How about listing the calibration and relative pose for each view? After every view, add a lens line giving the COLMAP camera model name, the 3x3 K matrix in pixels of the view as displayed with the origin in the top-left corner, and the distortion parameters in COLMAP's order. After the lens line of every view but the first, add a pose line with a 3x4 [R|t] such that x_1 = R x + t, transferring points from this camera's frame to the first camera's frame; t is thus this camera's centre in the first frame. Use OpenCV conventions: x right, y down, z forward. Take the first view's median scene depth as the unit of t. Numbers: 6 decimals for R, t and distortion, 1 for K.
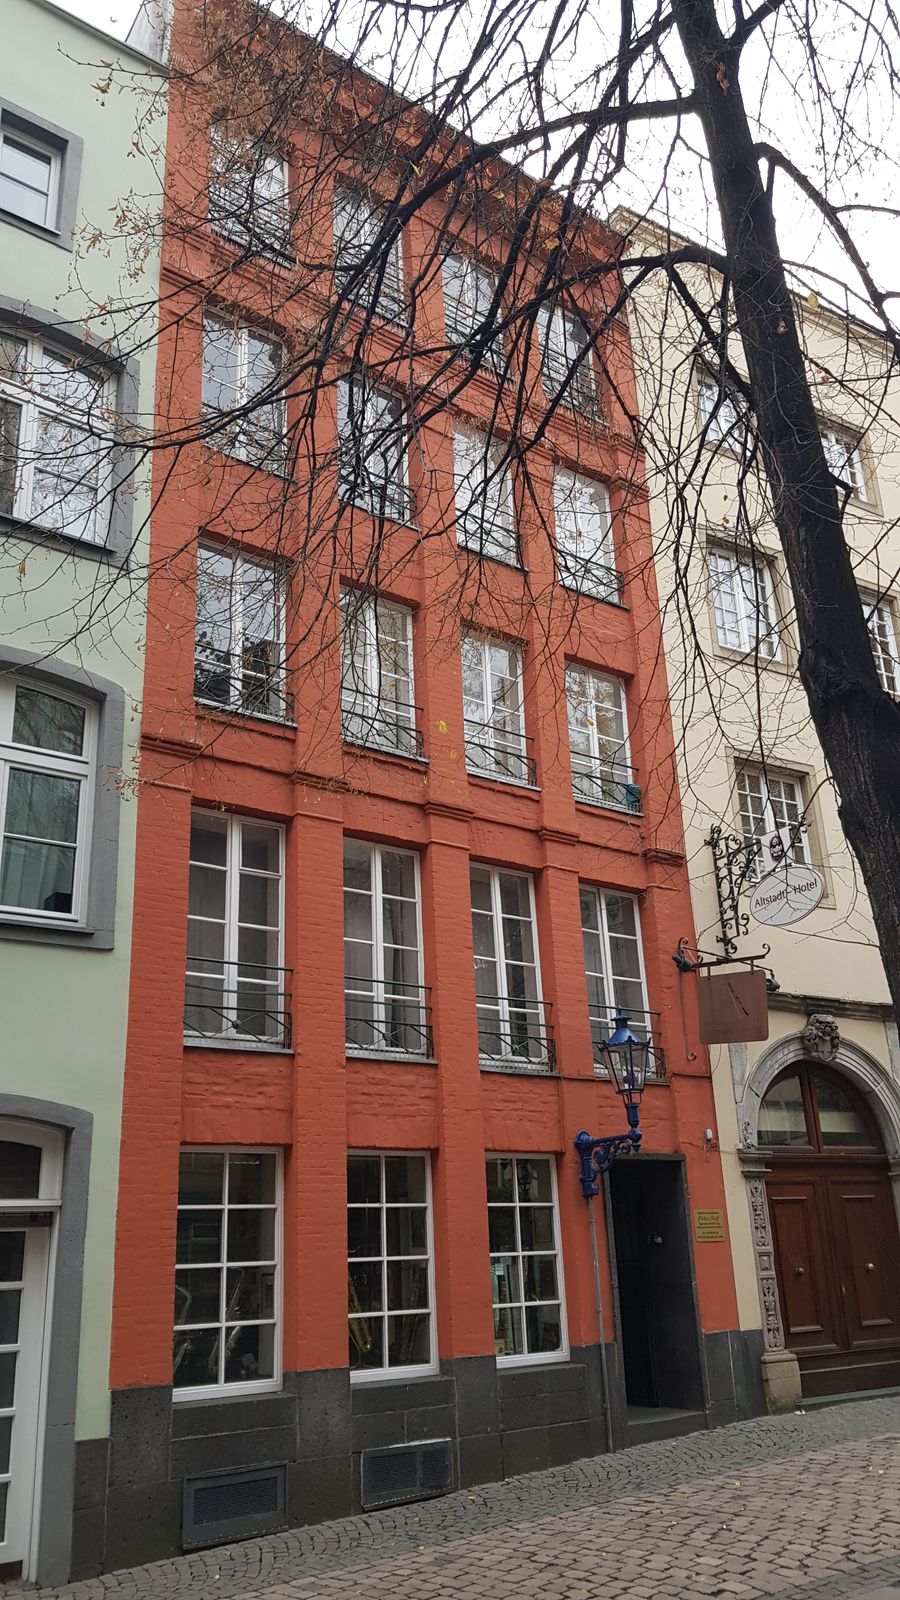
lens RADIAL K [[1277.7, 0, 450.0], [0, 1277.7, 800.0], [0, 0, 1]] dist [0.140733, -0.234967]
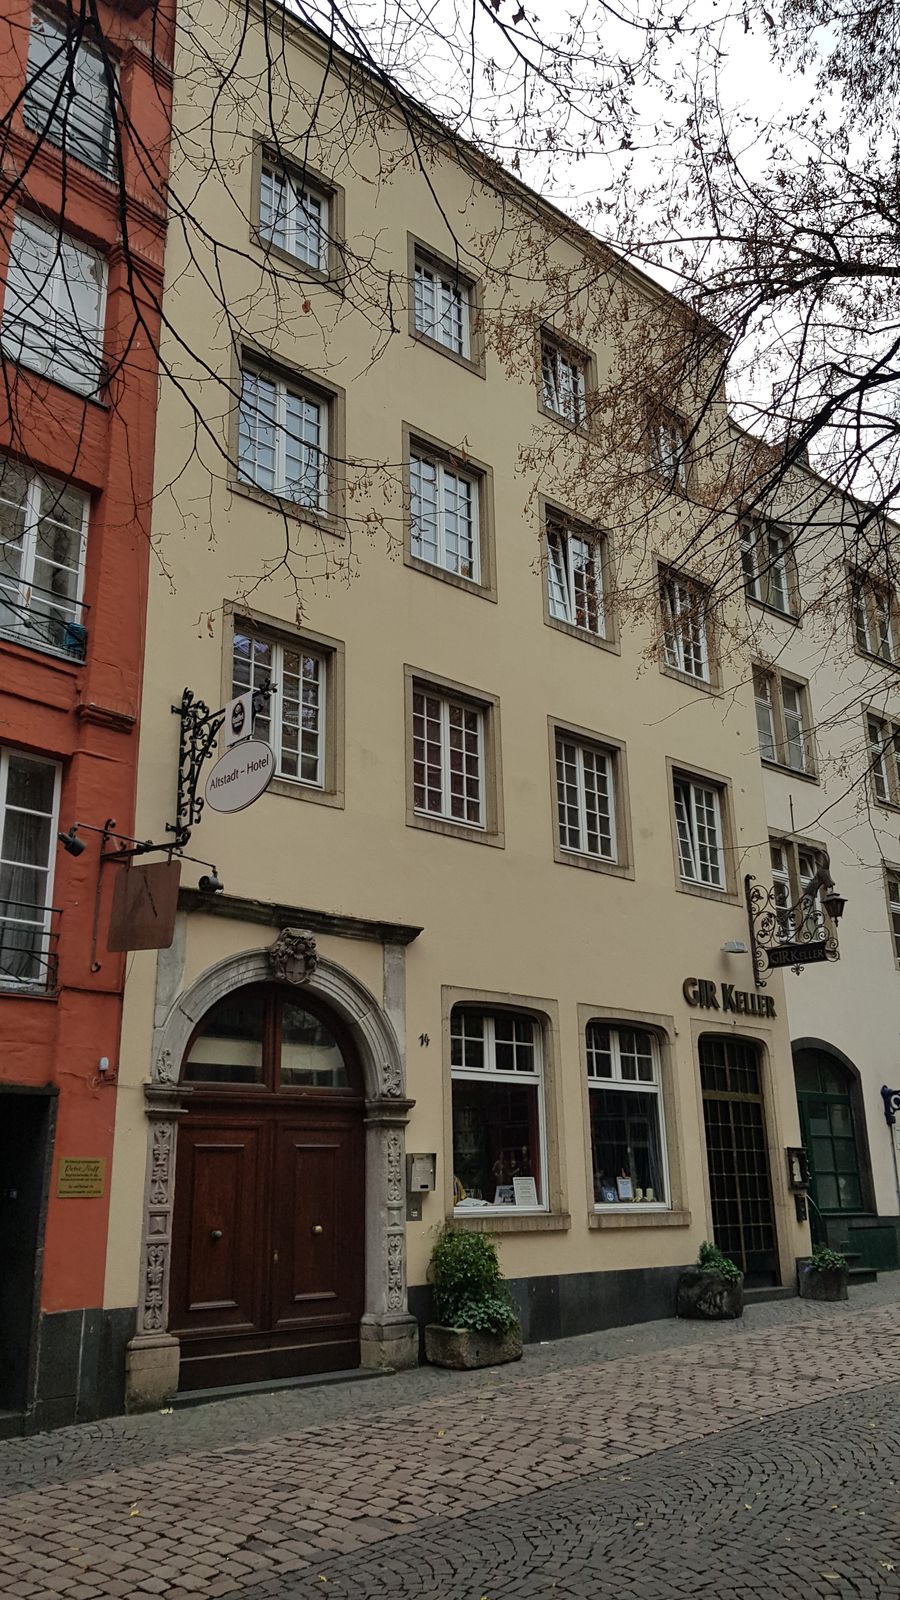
lens RADIAL K [[1277.7, 0, 450.0], [0, 1277.7, 800.0], [0, 0, 1]] dist [0.140733, -0.234967]
pose [[0.980871, 0.082827, 0.176157, 0.238320], [-0.088816, 0.995699, 0.026381, 0.054306], [-0.173214, -0.041522, 0.984009, 0.179155]]
